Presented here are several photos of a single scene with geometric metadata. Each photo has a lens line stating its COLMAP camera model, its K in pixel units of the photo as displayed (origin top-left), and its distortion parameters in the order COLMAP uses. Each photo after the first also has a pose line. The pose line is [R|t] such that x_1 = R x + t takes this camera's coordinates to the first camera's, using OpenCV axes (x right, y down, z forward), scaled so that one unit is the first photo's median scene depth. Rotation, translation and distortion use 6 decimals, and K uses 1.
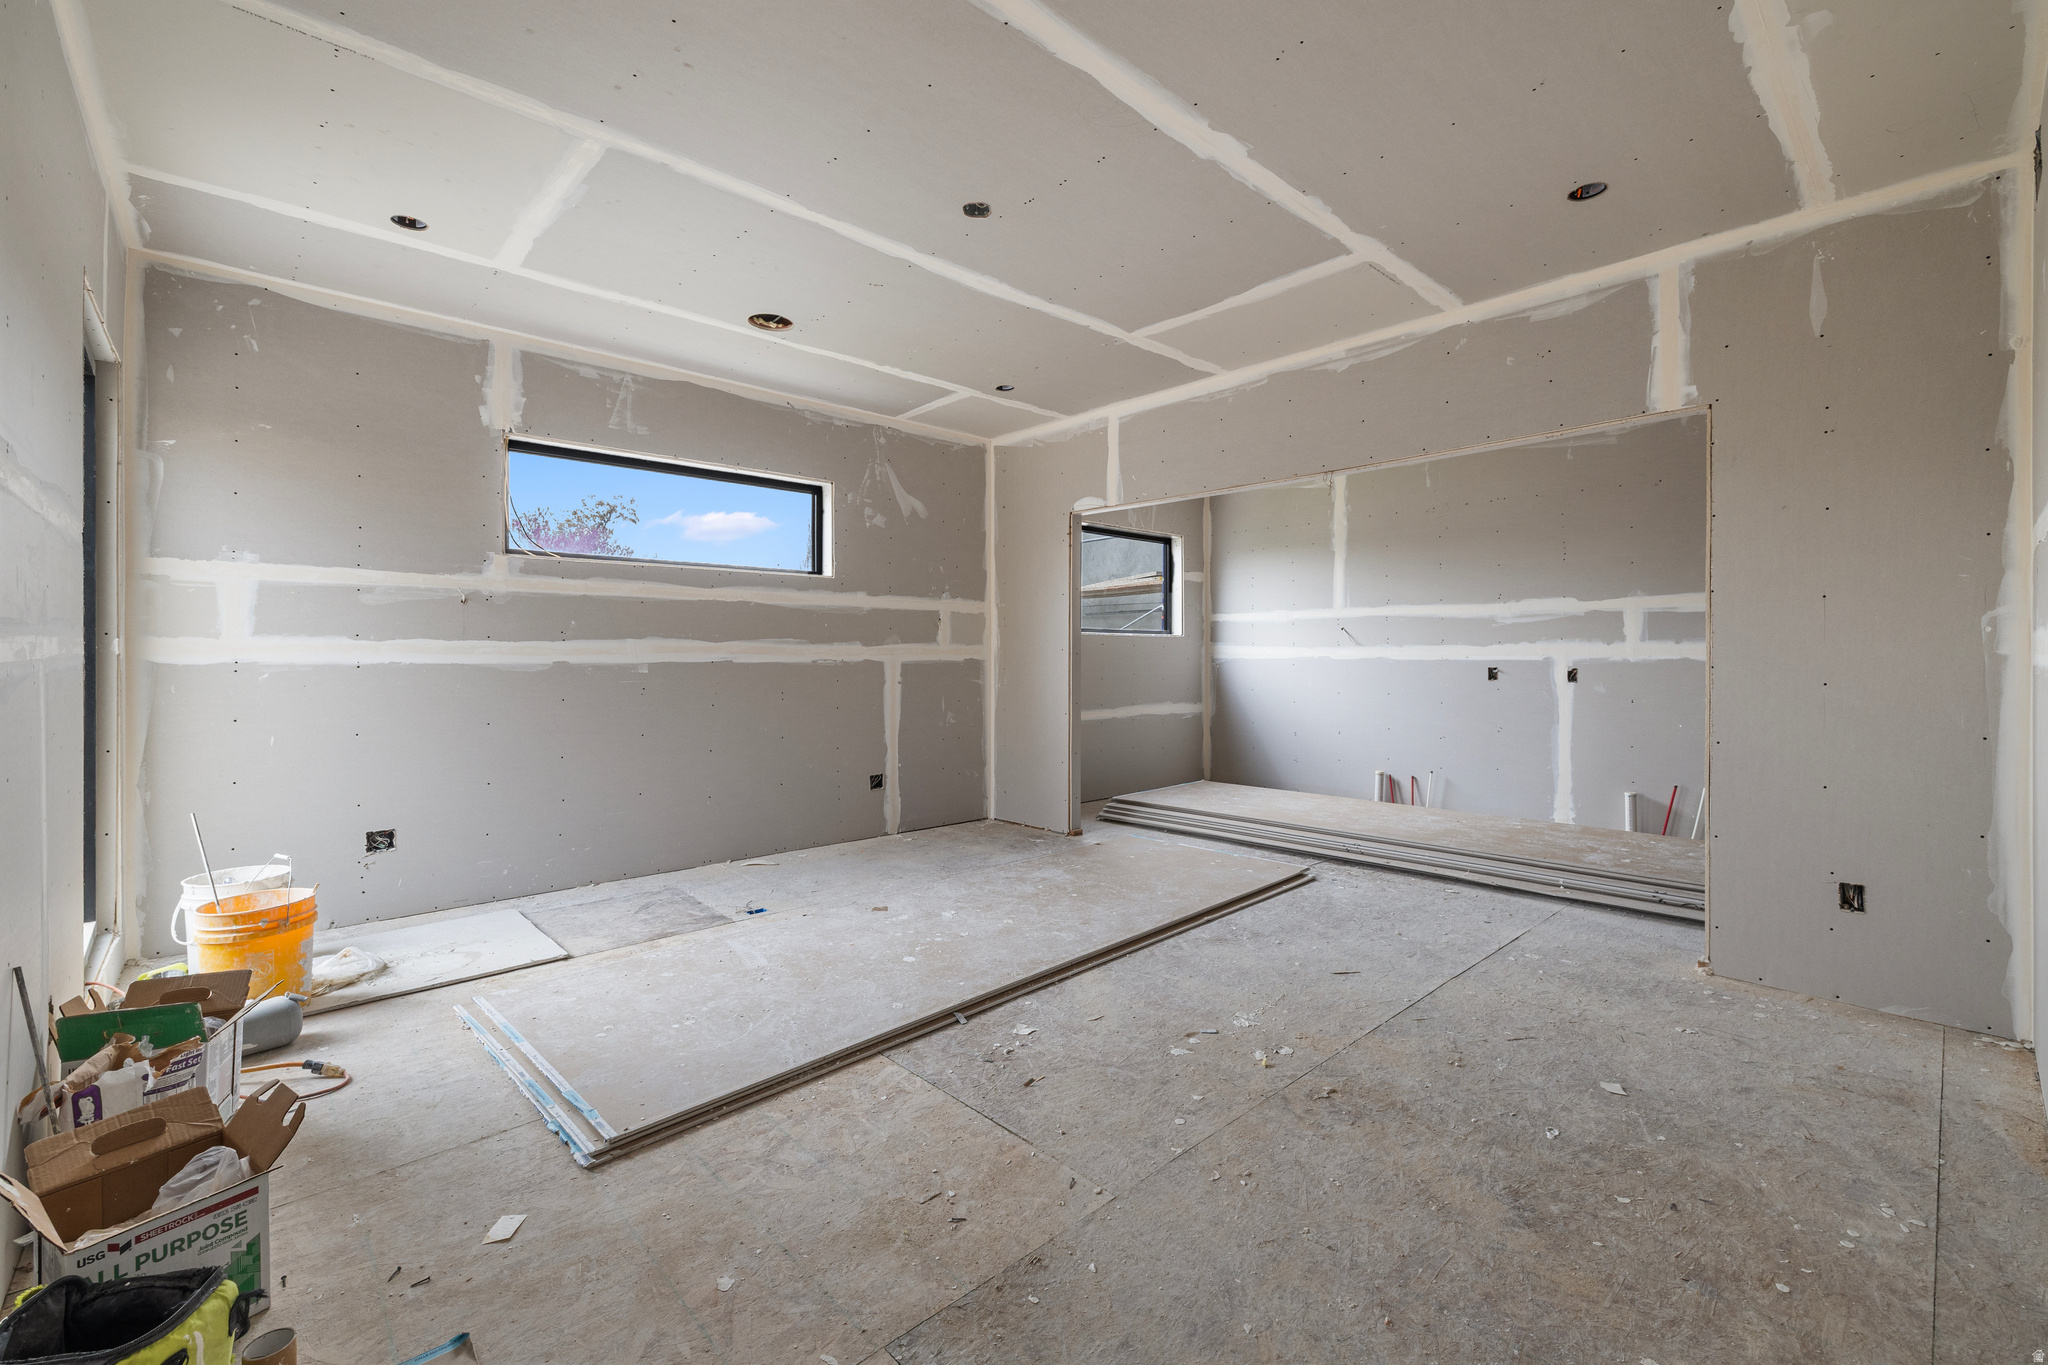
lens RADIAL K [[899.7, 0, 991.3], [0, 899.7, 655.1], [0, 0, 1]] dist [-0.001167, 0.000638]
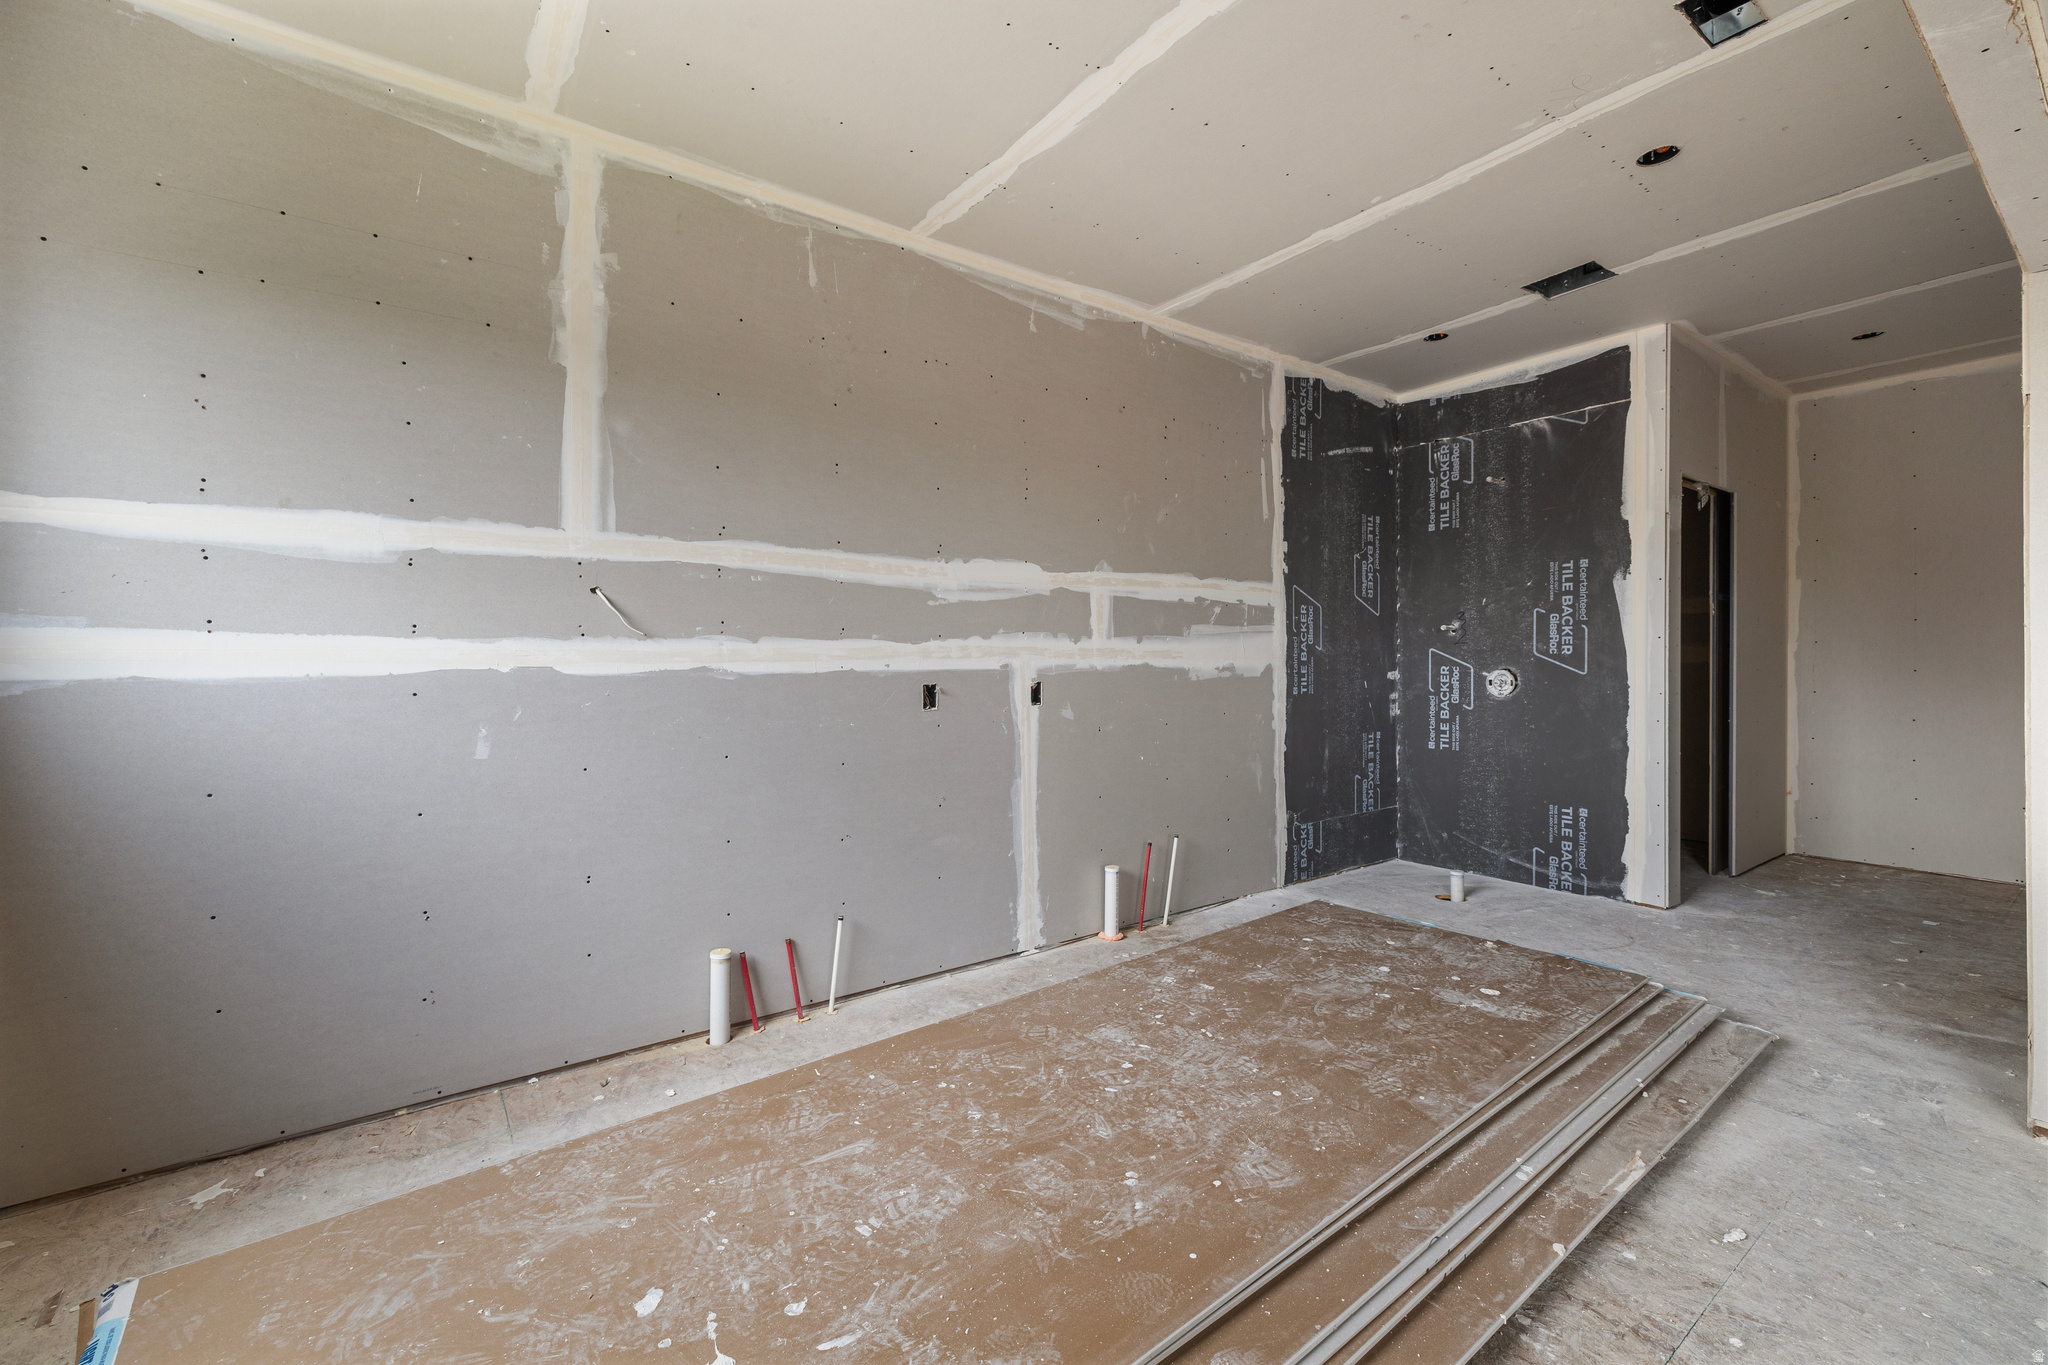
lens RADIAL K [[856.6, 0, 1030.5], [0, 856.6, 667.9], [0, 0, 1]] dist [-0.000026, 0.000365]
pose [[0.084431, -0.010136, 0.996378, 0.065042], [0.005599, 0.999937, 0.009698, -0.000186], [-0.996414, 0.004760, 0.084483, 0.829987]]
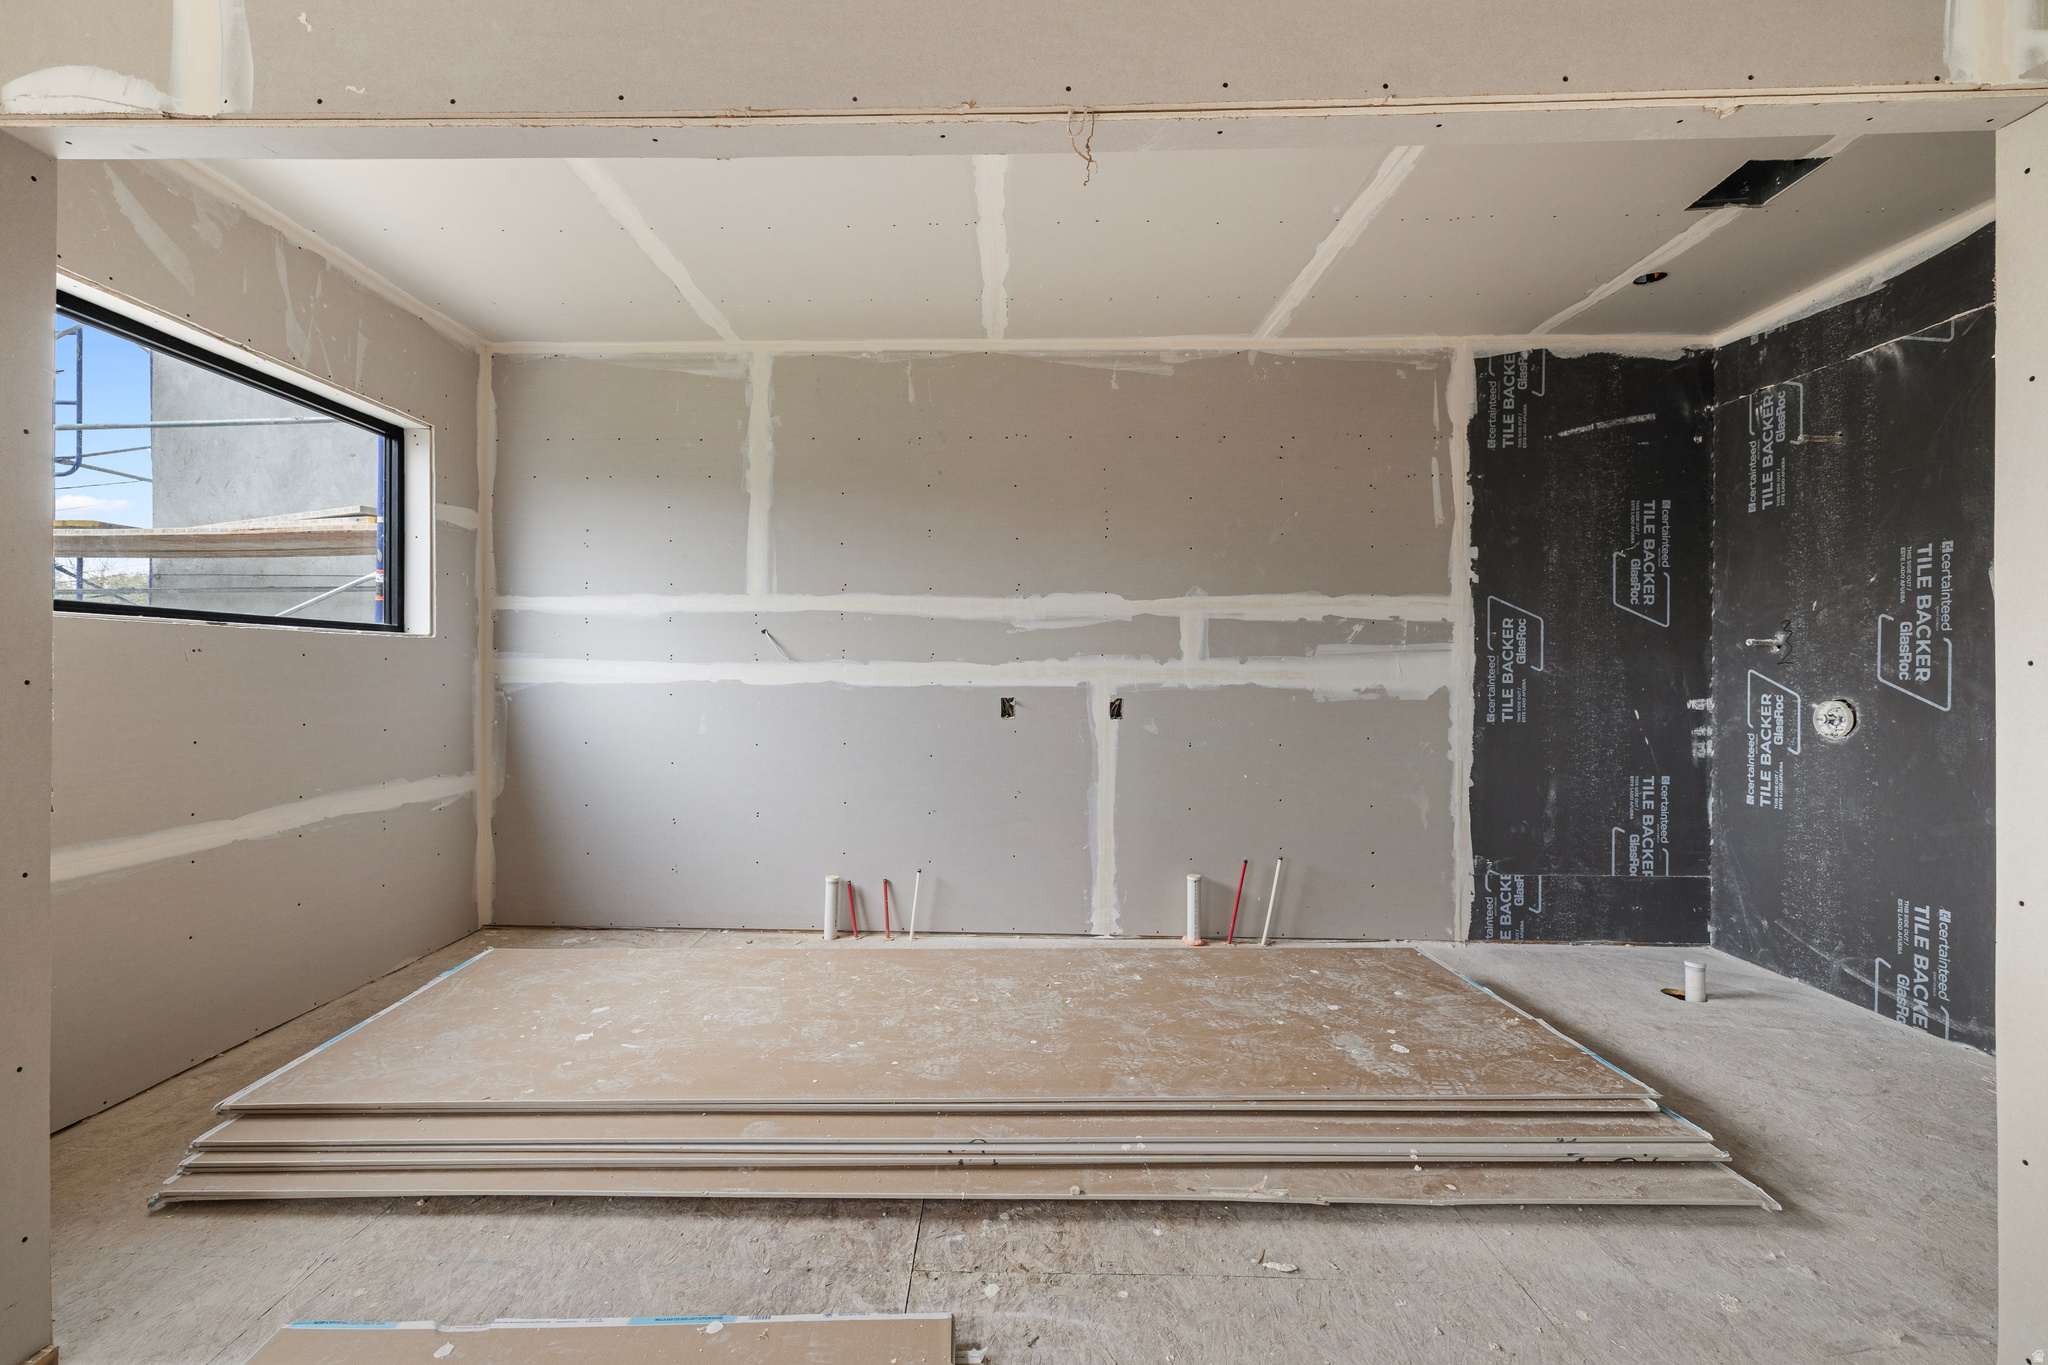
lens RADIAL K [[899.7, 0, 1010.9], [0, 899.7, 670.1], [0, 0, 1]] dist [-0.001167, 0.000638]
pose [[0.680383, 0.002690, 0.732852, 0.083049], [-0.004155, 0.999991, 0.000187, -0.005580], [-0.732845, -0.003173, 0.680388, 0.518883]]
